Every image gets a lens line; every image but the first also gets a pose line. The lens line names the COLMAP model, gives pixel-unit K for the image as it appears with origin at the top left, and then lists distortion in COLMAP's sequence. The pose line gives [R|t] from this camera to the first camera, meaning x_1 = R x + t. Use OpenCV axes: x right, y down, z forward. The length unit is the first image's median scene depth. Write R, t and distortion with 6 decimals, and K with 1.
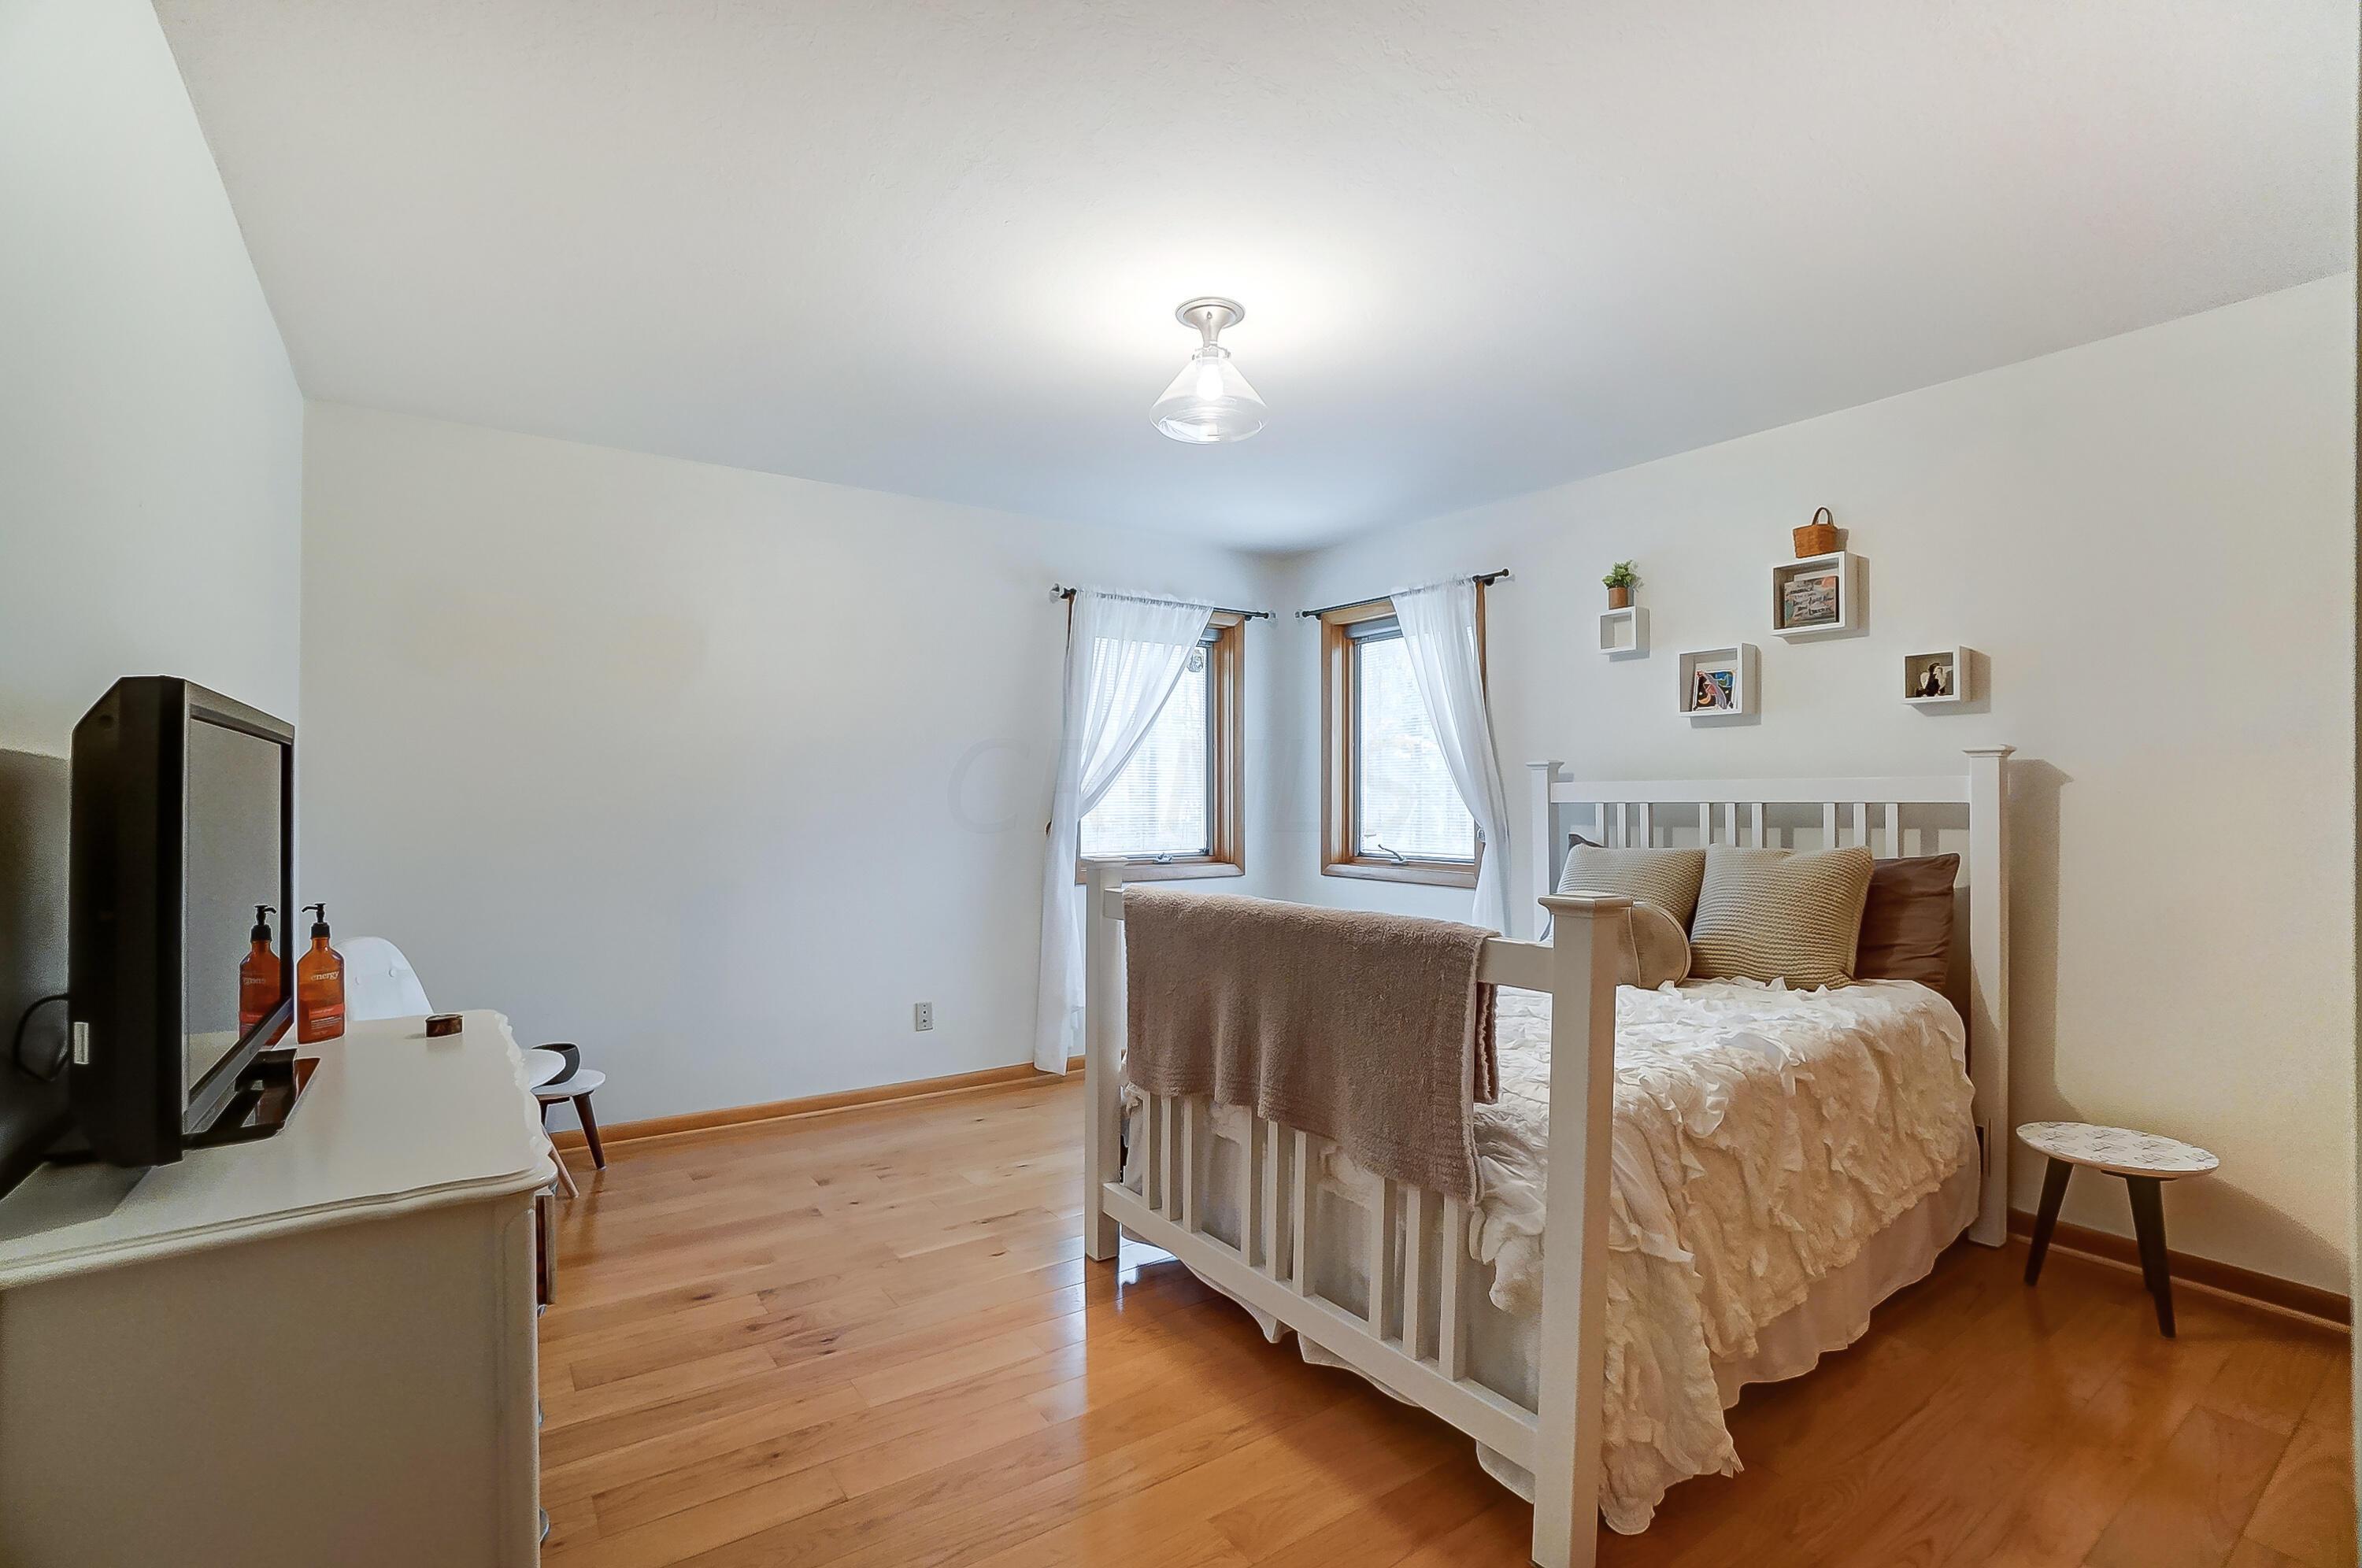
lens RADIAL K [[1069.2, 0, 1177.1], [0, 1069.2, 797.7], [0, 0, 1]] dist [-0.030622, 0.000000]
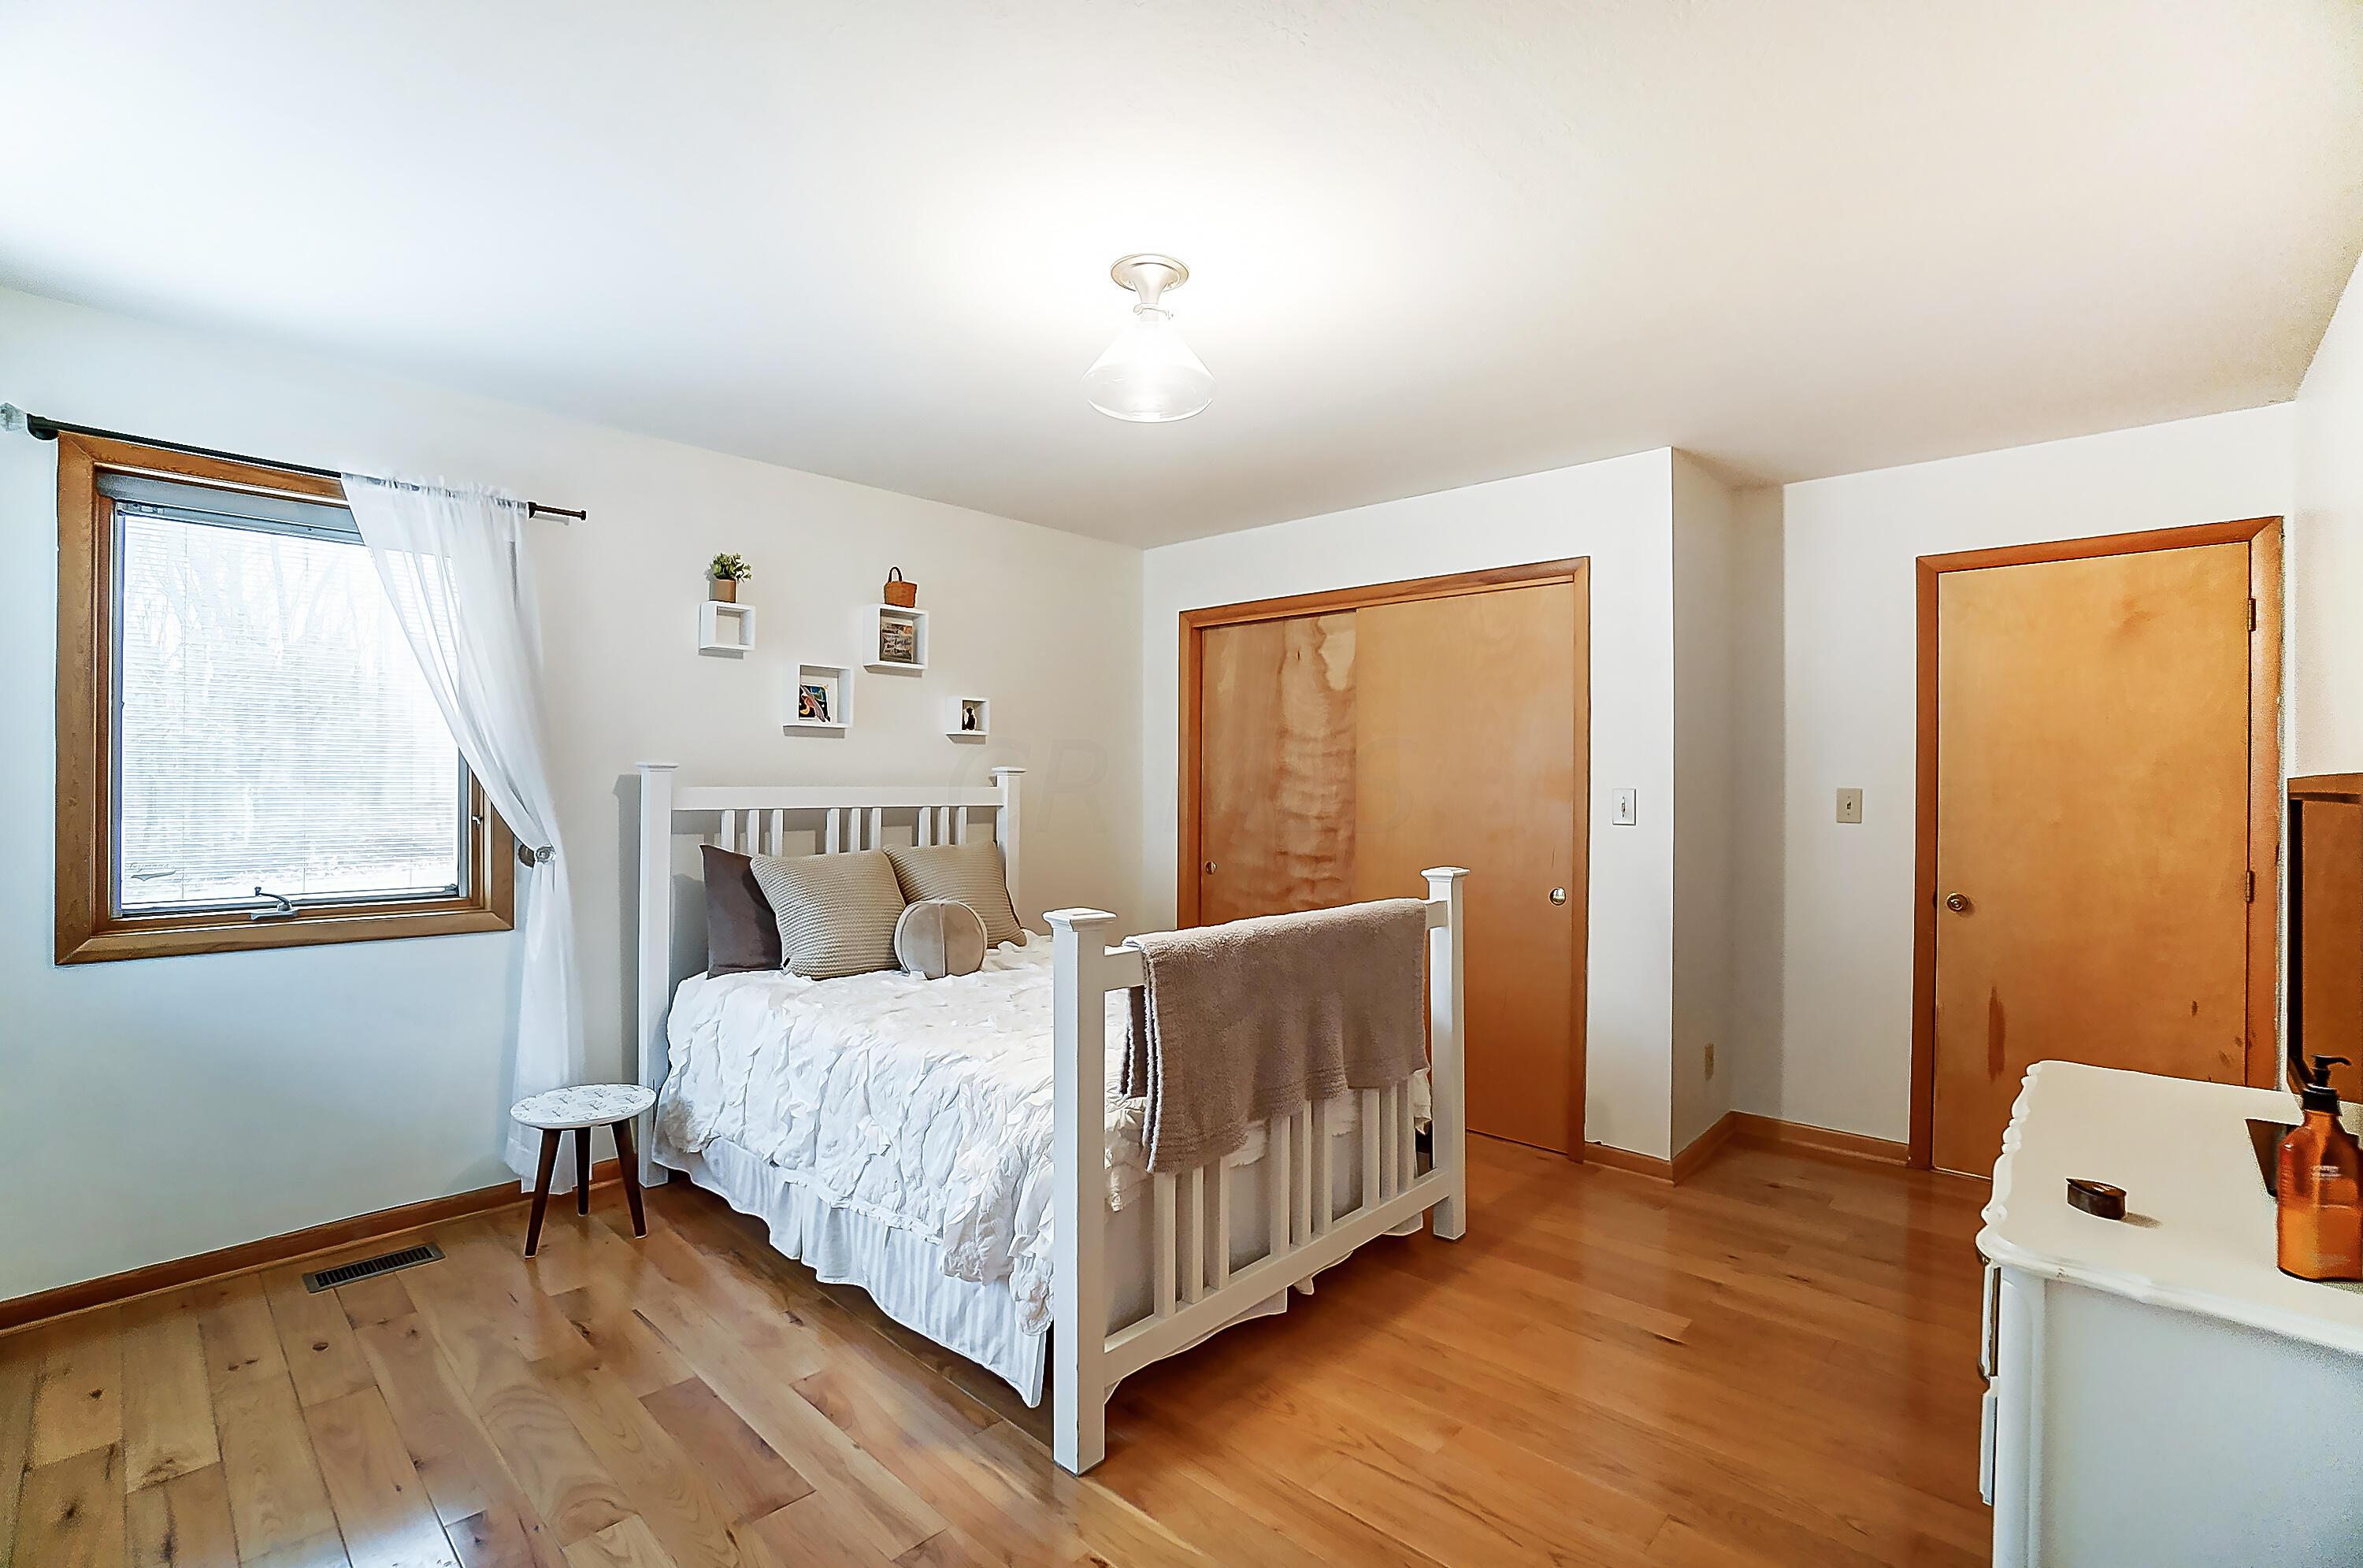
lens RADIAL K [[1050.2, 0, 1181.5], [0, 1050.2, 784.0], [0, 0, 1]] dist [-0.023208, 0.000230]
pose [[-0.205344, -0.006543, 0.978668, -0.661184], [-0.010702, 0.999933, 0.004440, -0.030152], [-0.978631, -0.009562, -0.205400, 0.923178]]
